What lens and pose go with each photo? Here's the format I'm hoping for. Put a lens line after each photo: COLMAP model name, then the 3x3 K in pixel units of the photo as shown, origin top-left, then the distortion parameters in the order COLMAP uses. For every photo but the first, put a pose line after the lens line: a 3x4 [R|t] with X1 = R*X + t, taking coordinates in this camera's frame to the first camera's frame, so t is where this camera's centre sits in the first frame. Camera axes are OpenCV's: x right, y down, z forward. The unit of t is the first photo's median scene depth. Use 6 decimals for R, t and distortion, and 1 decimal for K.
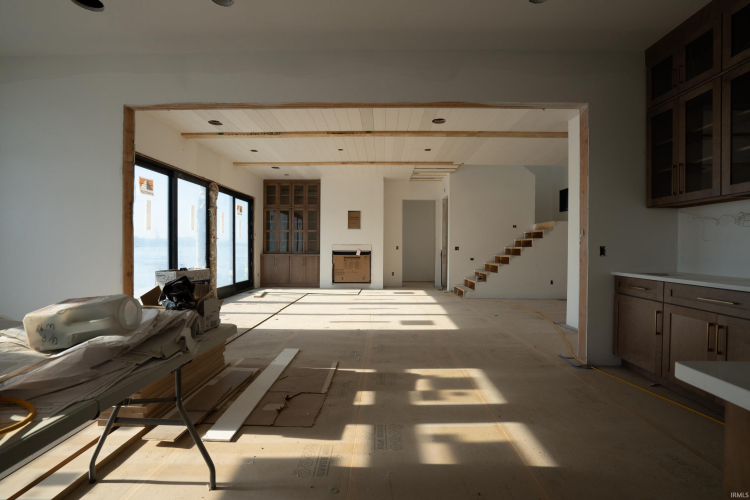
lens RADIAL K [[344.3, 0, 372.5], [0, 344.3, 255.2], [0, 0, 1]] dist [-0.001291, -0.000455]
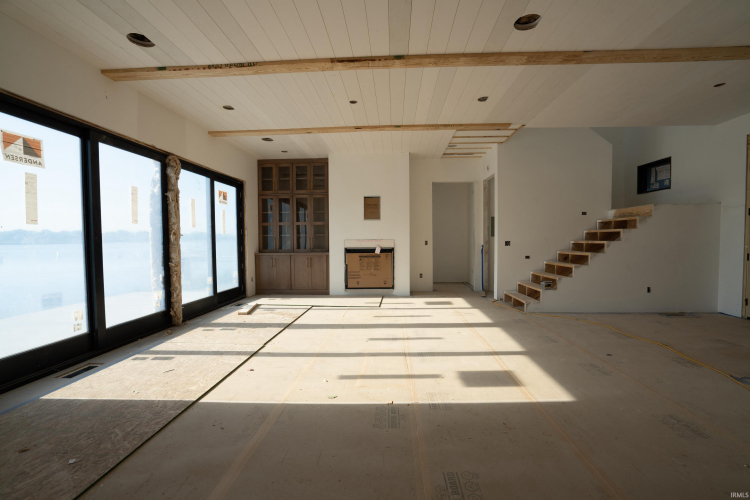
lens RADIAL K [[344.3, 0, 374.8], [0, 344.3, 253.2], [0, 0, 1]] dist [-0.001291, -0.000455]
pose [[0.999339, -0.011379, -0.034528, -0.025043], [0.011949, 0.999795, 0.016337, -0.016007], [0.034336, -0.016738, 0.999270, 0.263728]]
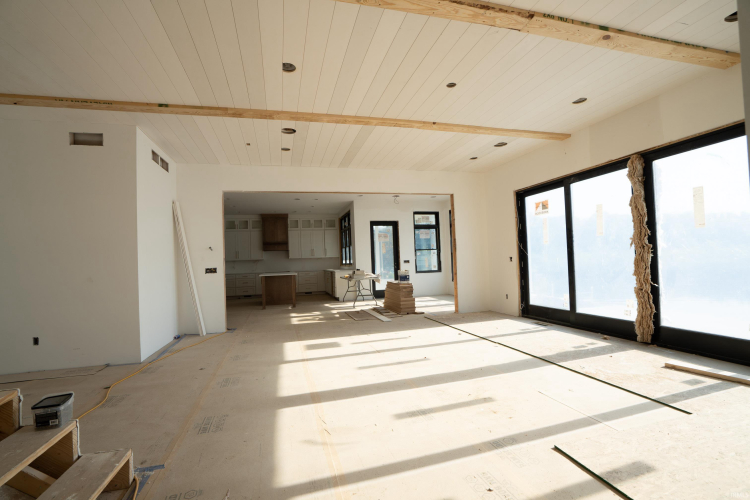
lens RADIAL K [[344.3, 0, 375.6], [0, 344.3, 252.5], [0, 0, 1]] dist [-0.001291, -0.000455]
pose [[-0.970365, 0.023227, -0.240526, 0.130326], [0.033360, 0.998715, -0.038141, -0.008926], [0.239331, -0.045035, -0.969893, 1.237403]]
